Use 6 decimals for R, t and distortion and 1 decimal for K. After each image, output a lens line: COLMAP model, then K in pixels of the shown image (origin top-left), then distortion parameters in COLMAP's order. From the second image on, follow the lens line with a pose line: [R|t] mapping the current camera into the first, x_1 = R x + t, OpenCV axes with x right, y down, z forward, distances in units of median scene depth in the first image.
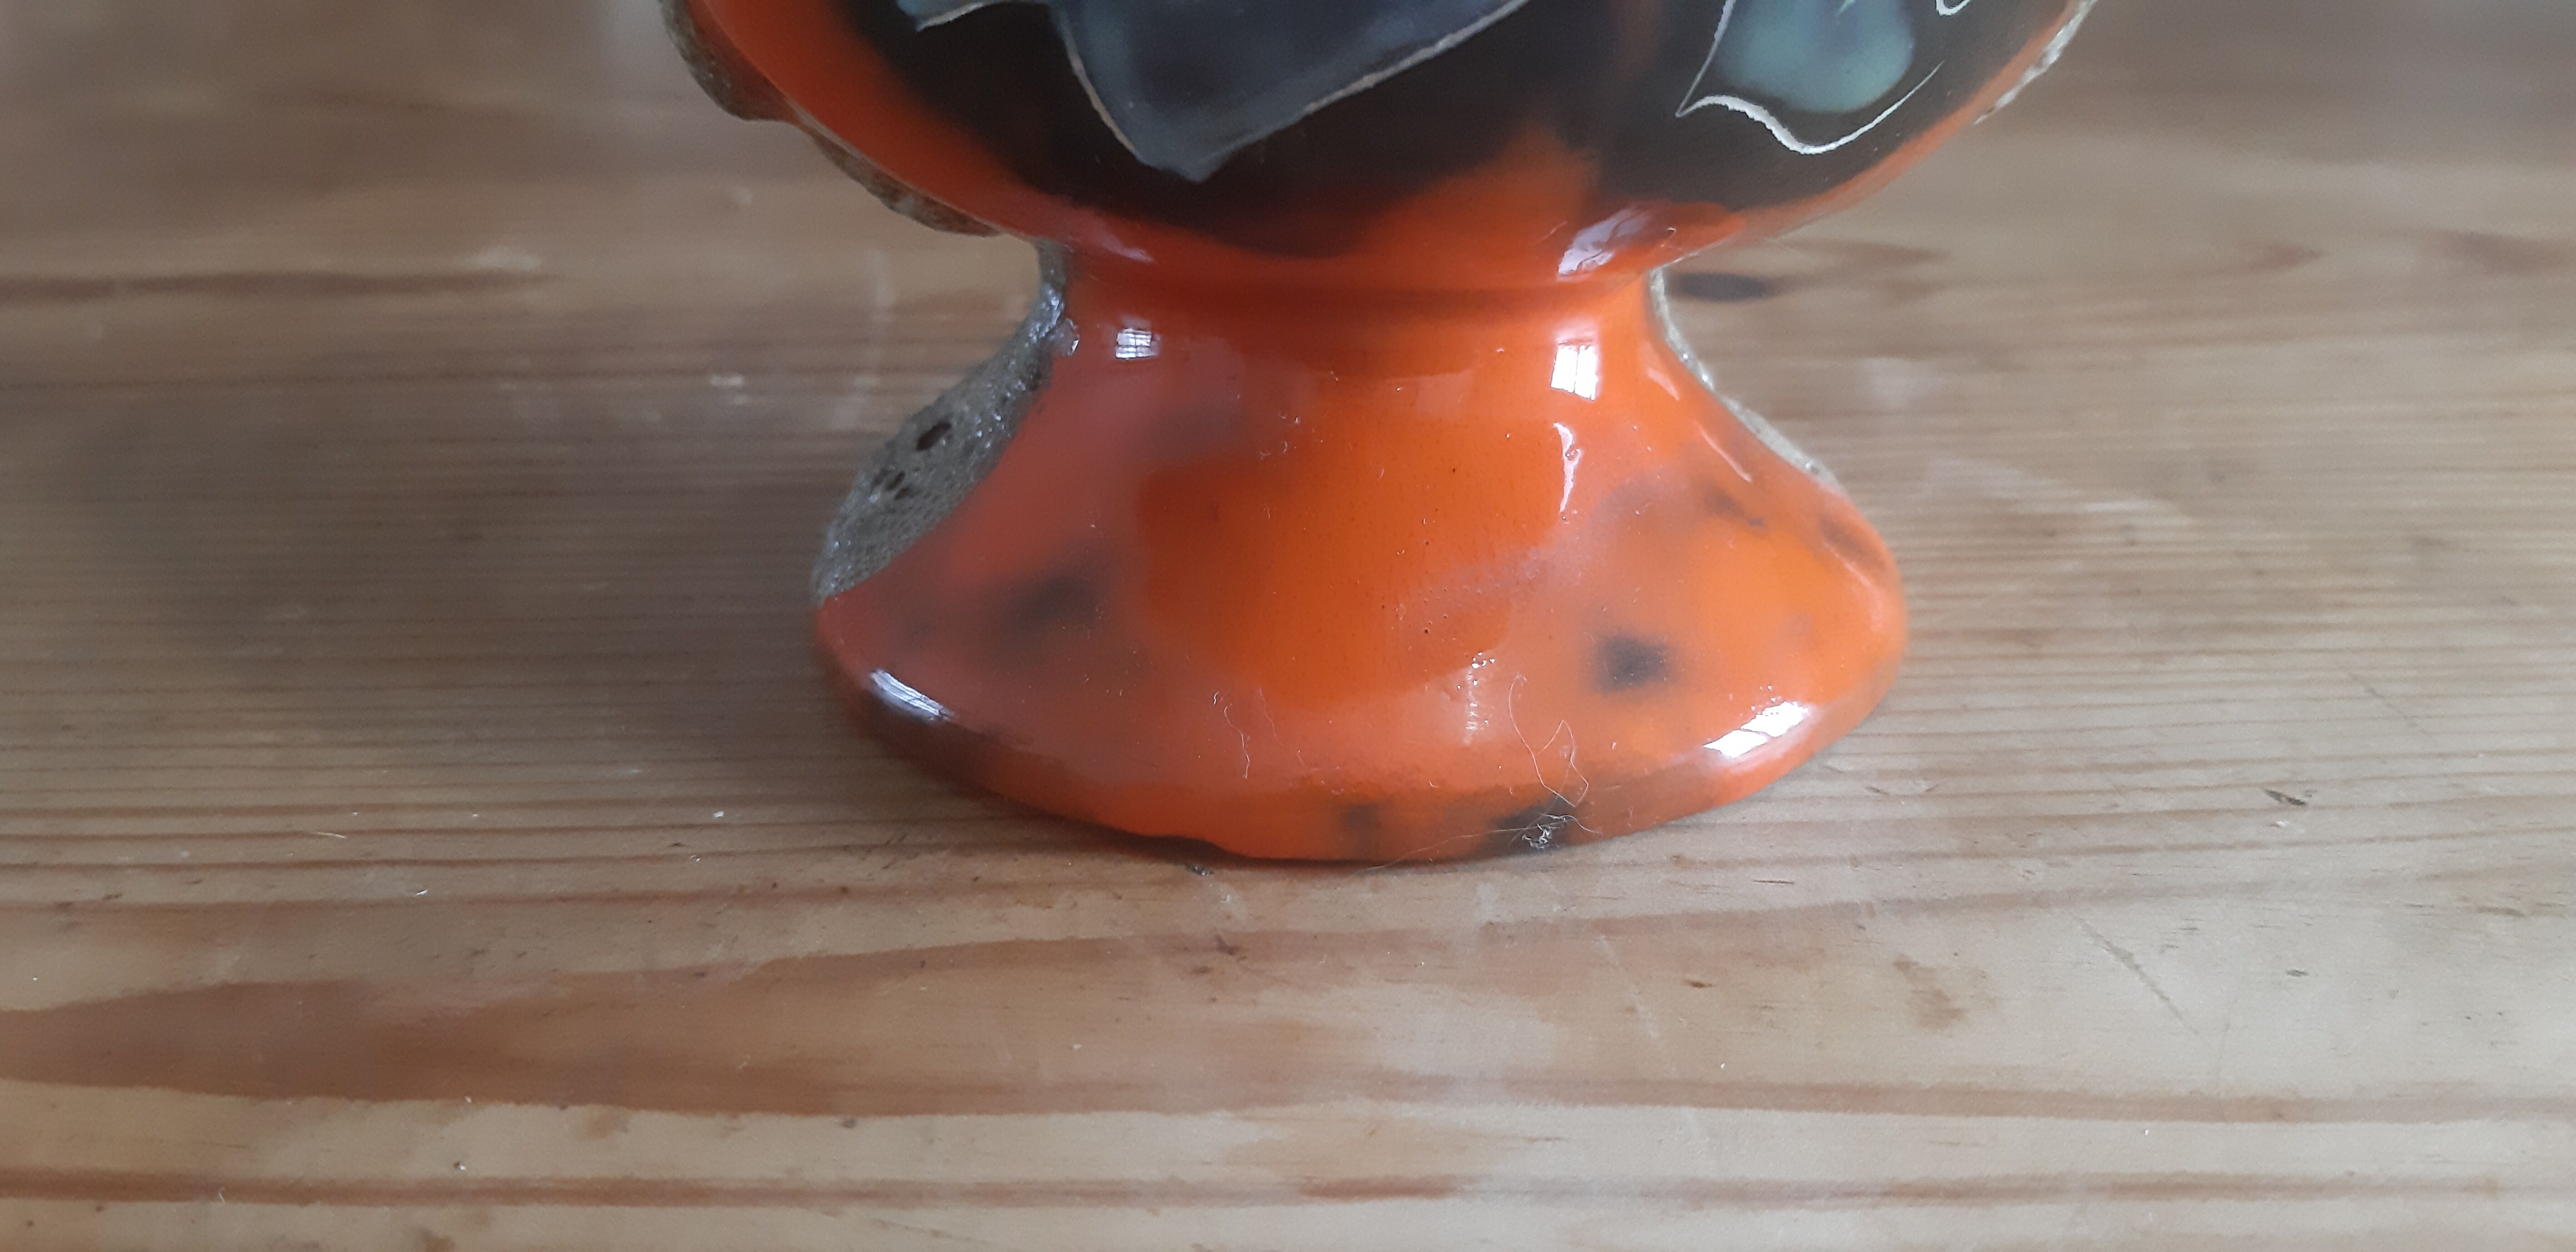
lens RADIAL K [[2104.5, 0, 1280.0], [0, 2104.5, 609.0], [0, 0, 1]] dist [0.029830, -0.106552]
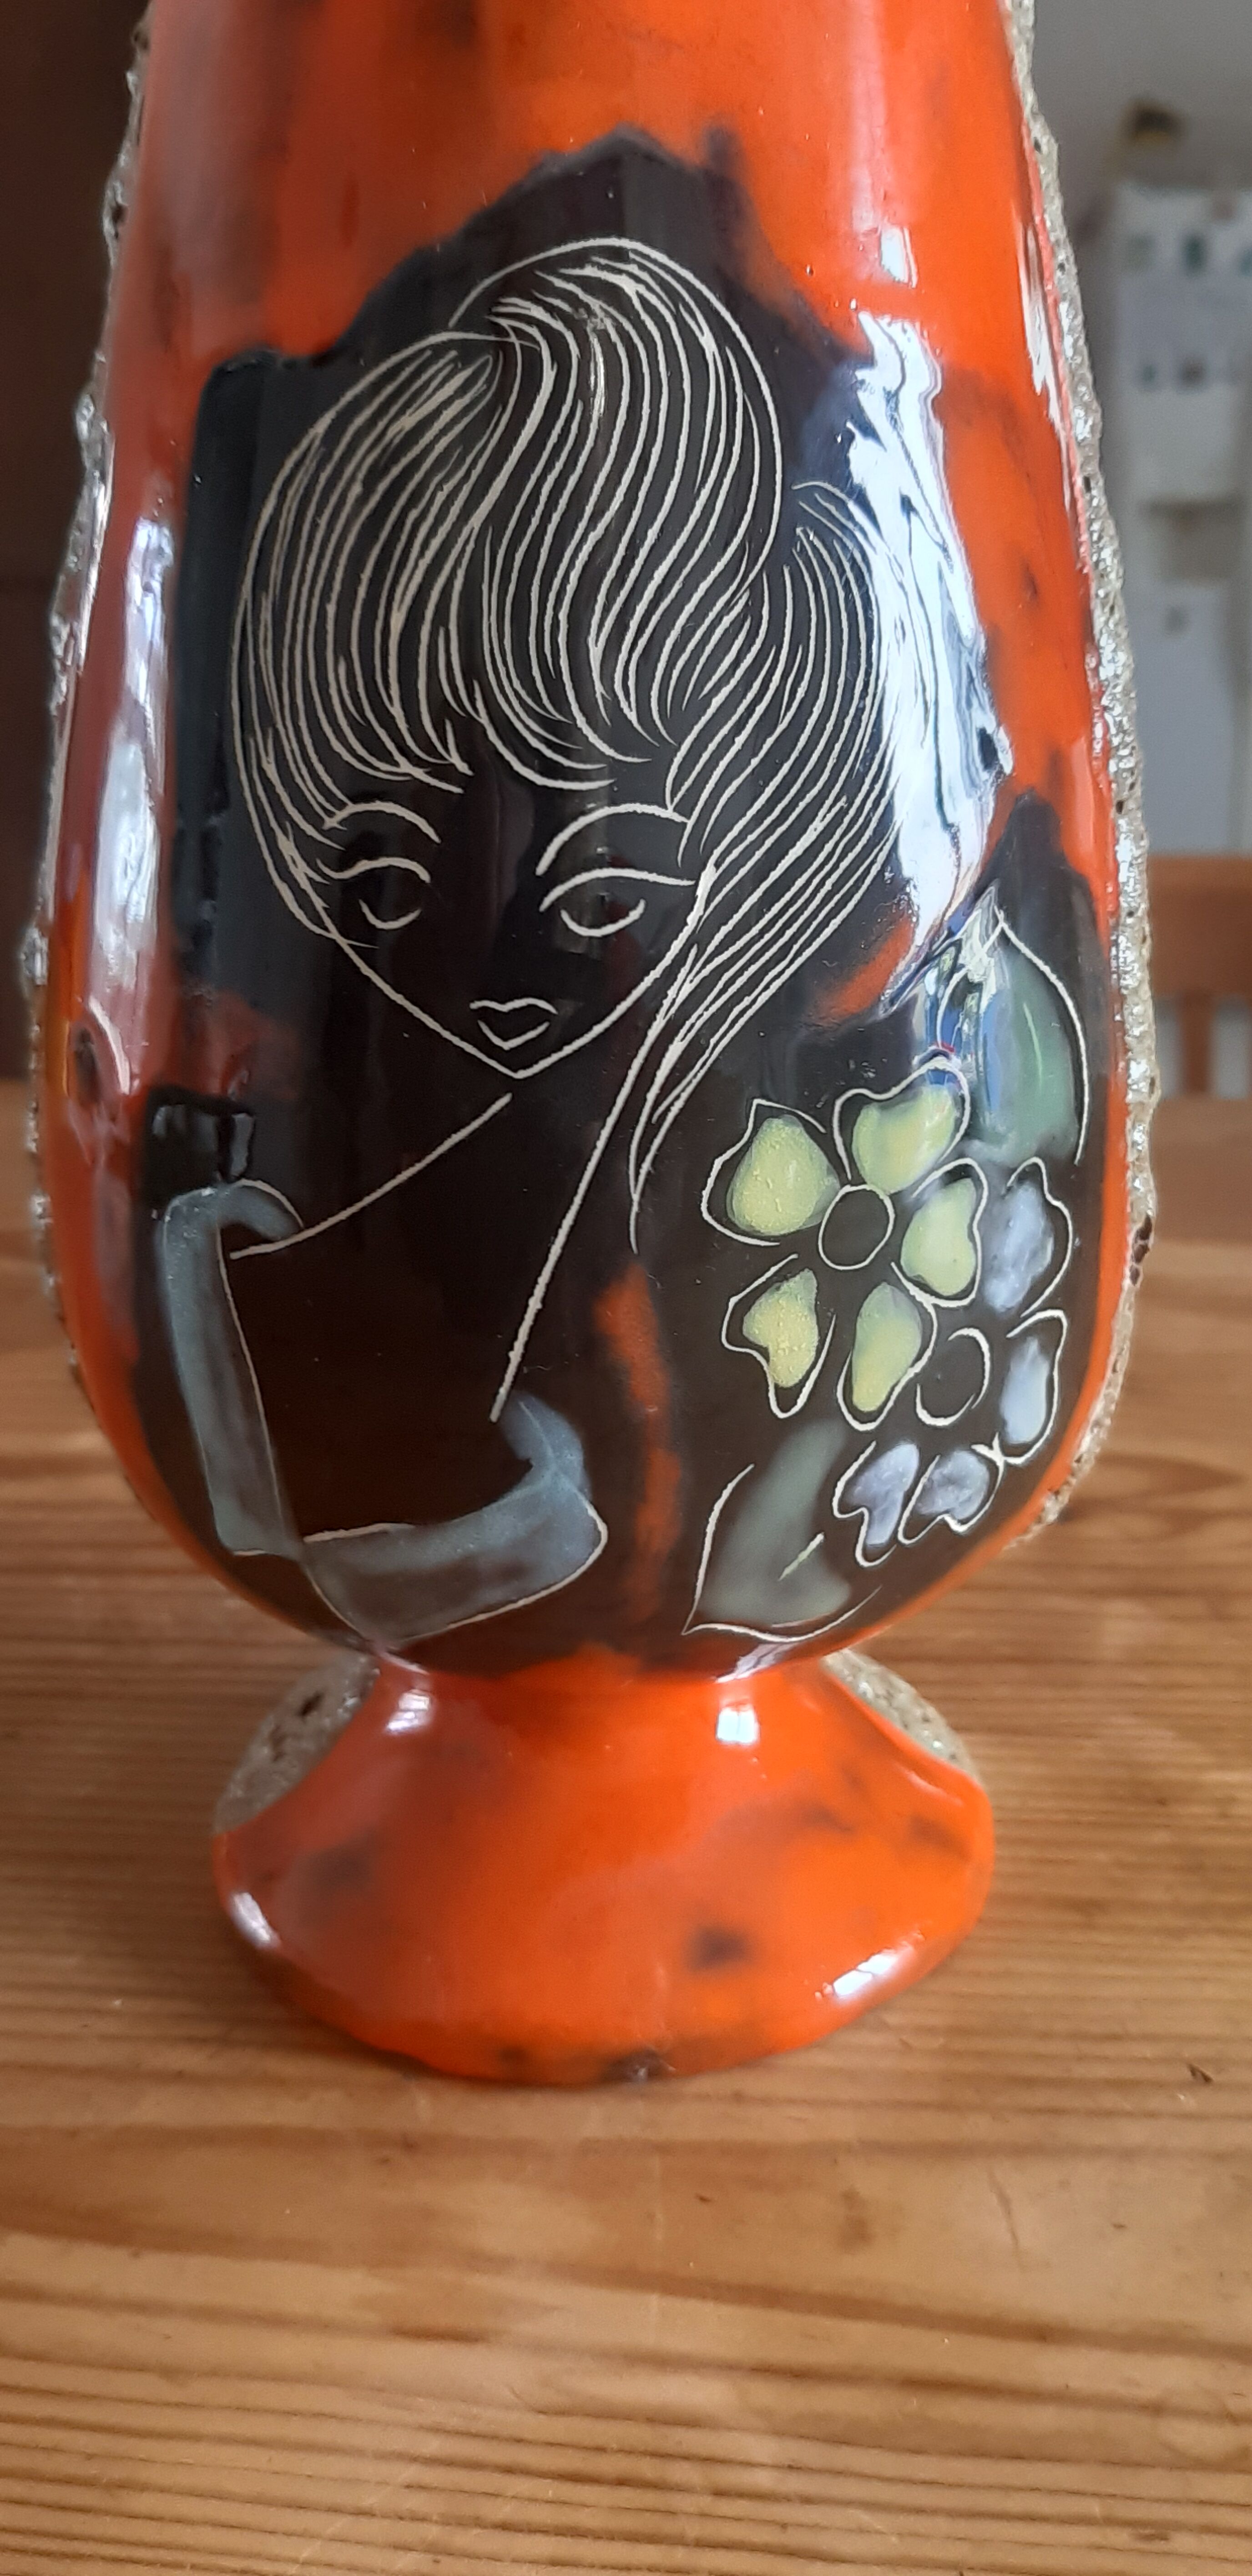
lens RADIAL K [[2104.5, 0, 647.3], [0, 2104.5, 1331.5], [0, 0, 1]] dist [0.029830, -0.106552]
pose [[0.987746, 0.027684, -0.153593, 0.339387], [-0.041175, 0.995499, -0.085364, -0.279661], [0.150539, 0.090642, 0.984440, -0.488610]]
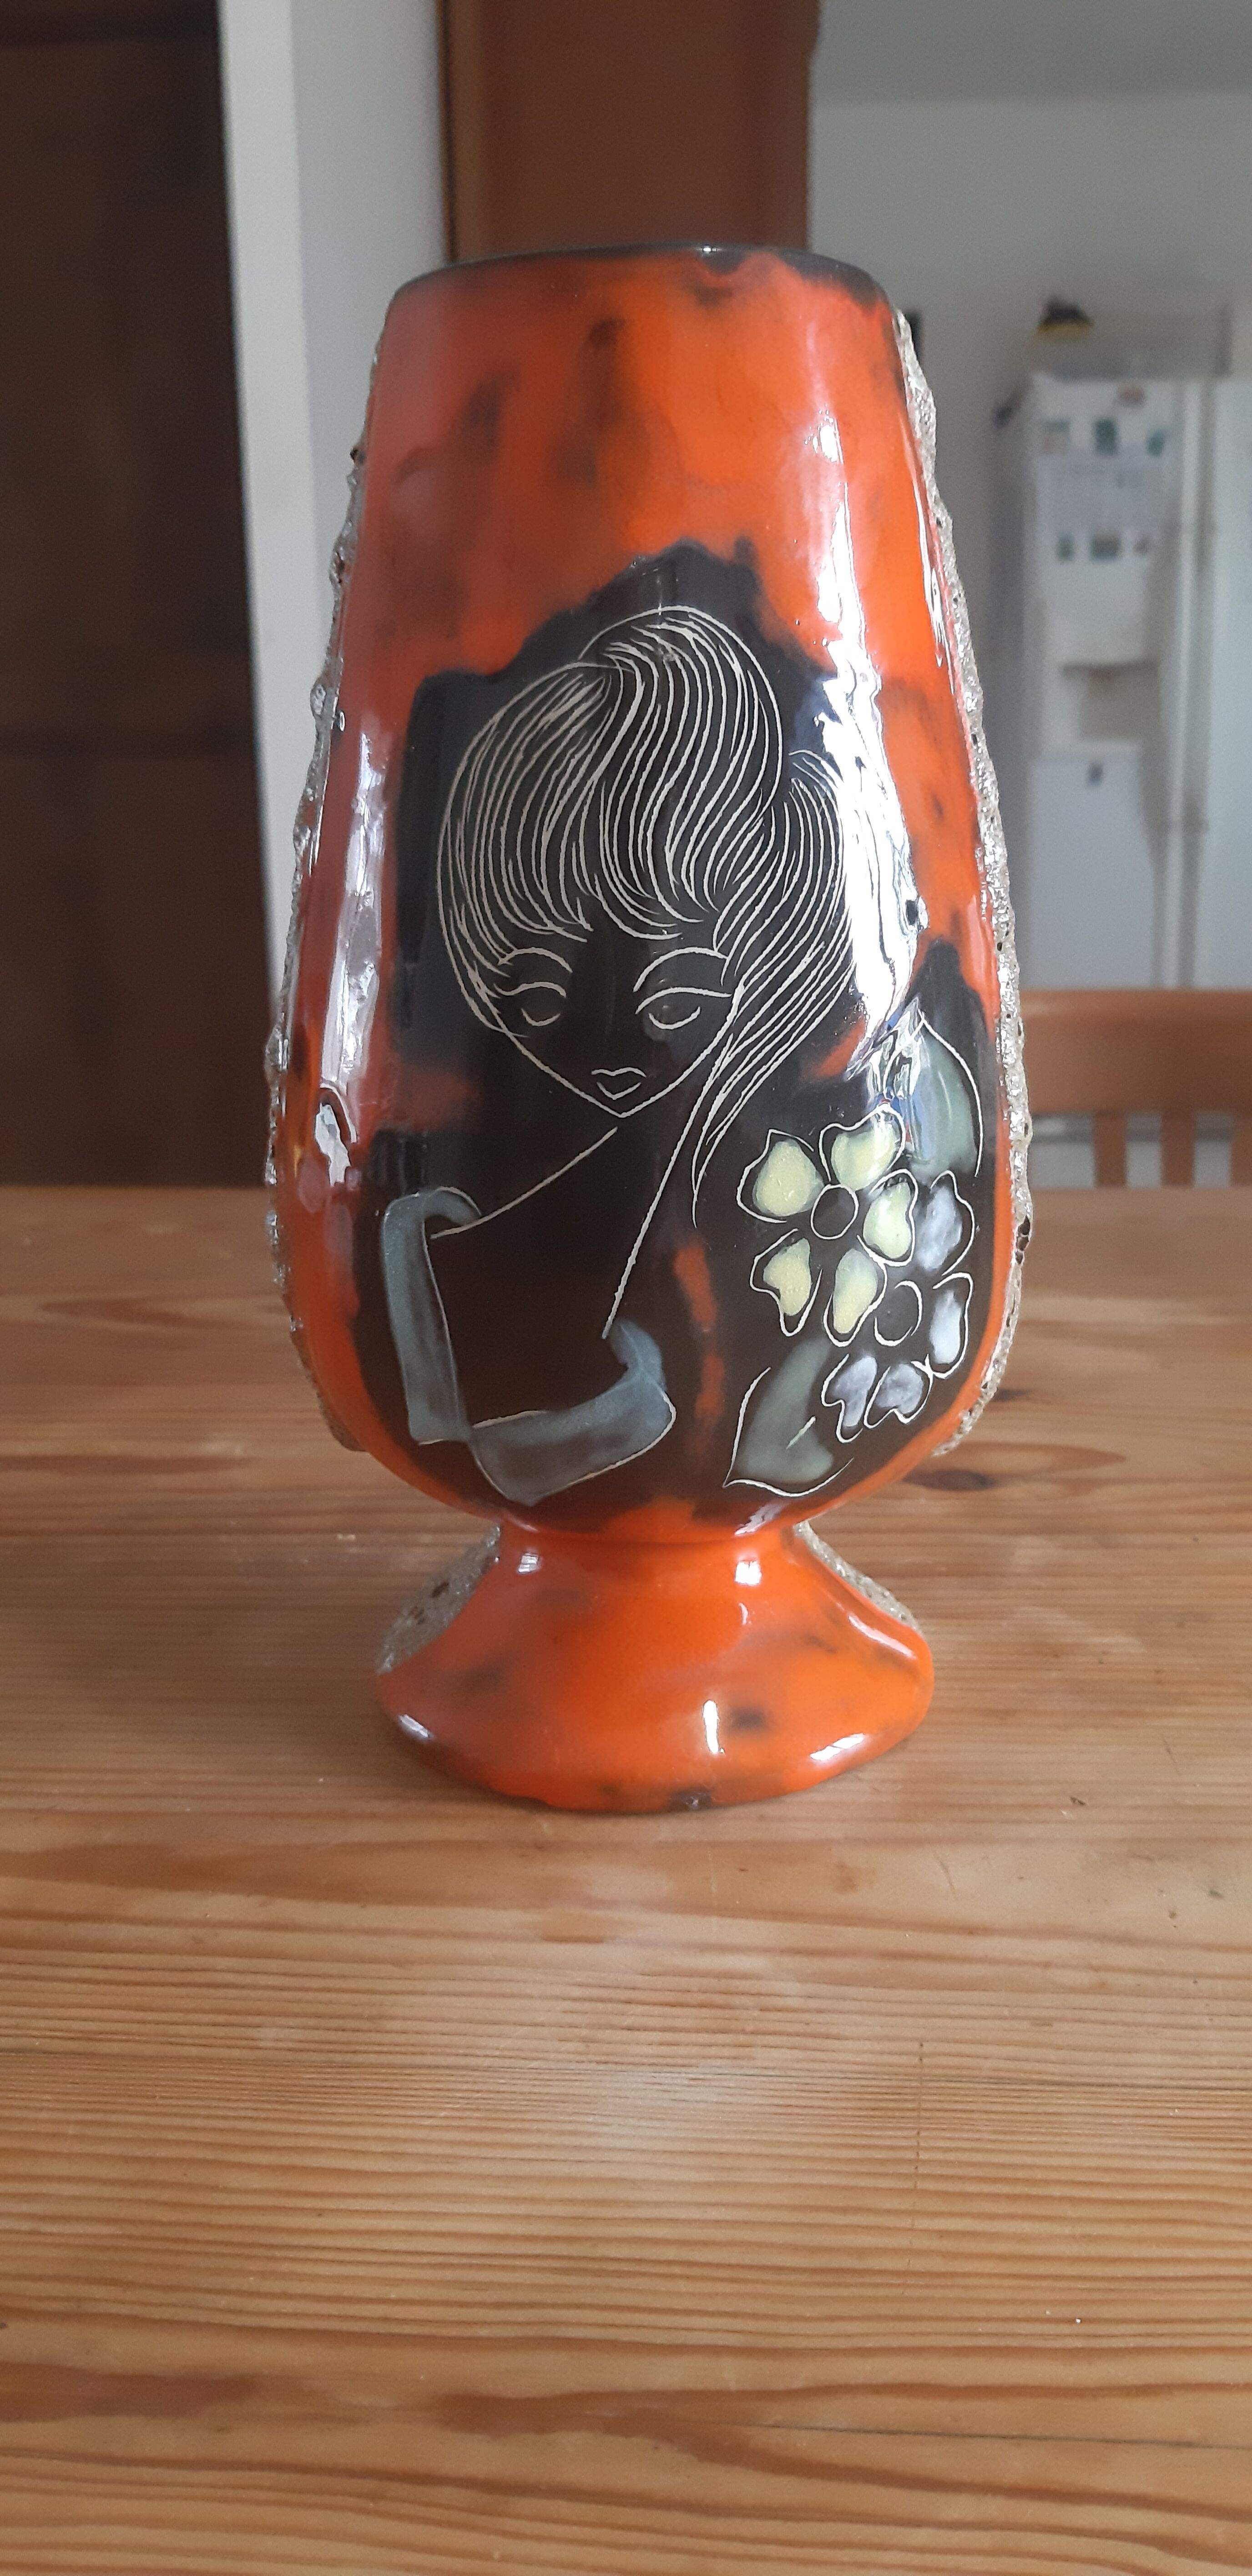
lens RADIAL K [[2104.5, 0, 653.1], [0, 2104.5, 1291.7], [0, 0, 1]] dist [0.029830, -0.106552]
pose [[0.991732, 0.006379, -0.128171, 0.352054], [-0.027741, 0.985805, -0.165589, -0.047994], [0.125295, 0.167775, 0.977831, -1.178339]]
